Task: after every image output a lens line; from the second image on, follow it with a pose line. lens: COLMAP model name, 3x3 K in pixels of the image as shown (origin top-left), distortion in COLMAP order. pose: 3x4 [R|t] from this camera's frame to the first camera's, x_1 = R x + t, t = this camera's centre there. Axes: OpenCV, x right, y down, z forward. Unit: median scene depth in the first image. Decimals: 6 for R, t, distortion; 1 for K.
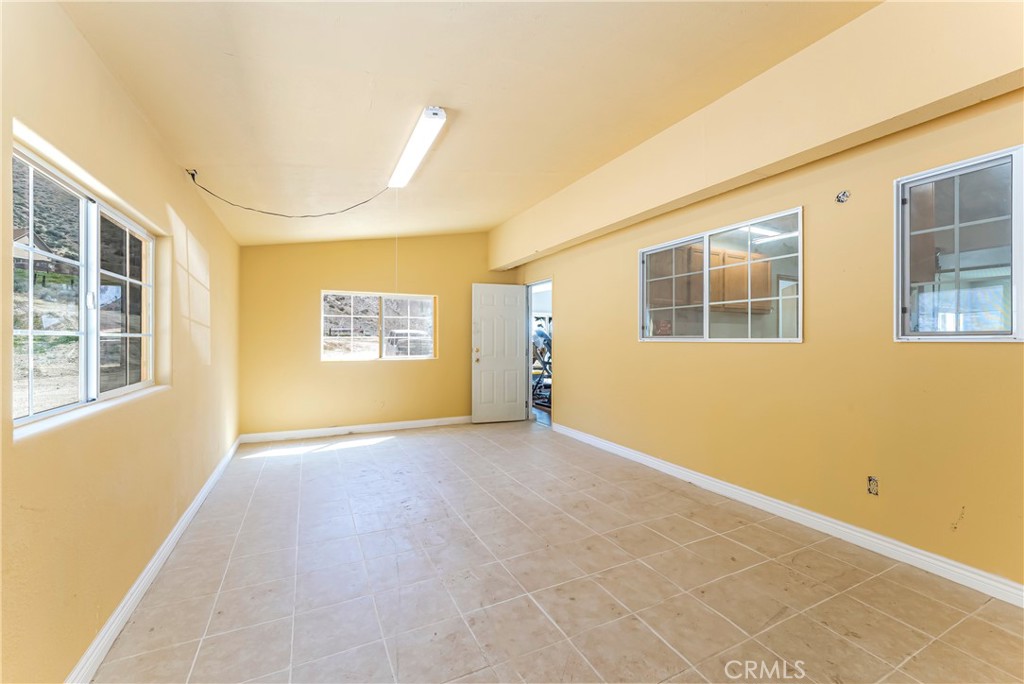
lens RADIAL K [[415.9, 0, 512.6], [0, 415.9, 338.8], [0, 0, 1]] dist [-0.001728, -0.000041]
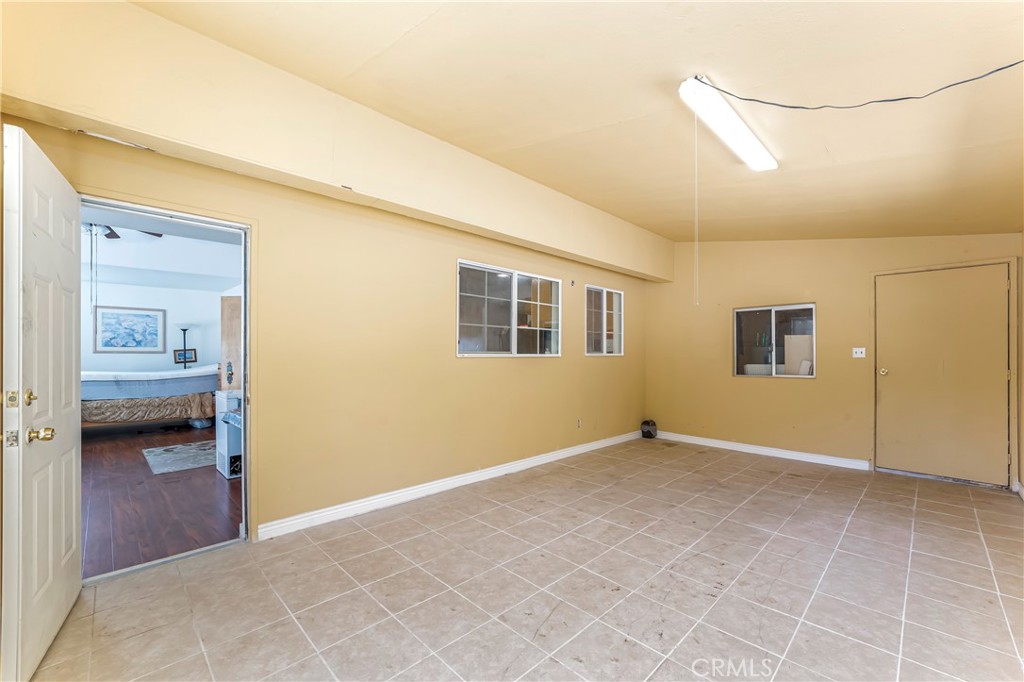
lens RADIAL K [[415.9, 0, 516.1], [0, 415.9, 355.0], [0, 0, 1]] dist [-0.001728, -0.000041]
pose [[-0.319947, -0.001946, 0.947433, -0.734161], [-0.000773, 0.999998, 0.001793, 0.000317], [-0.947435, -0.000159, -0.319948, 1.392038]]
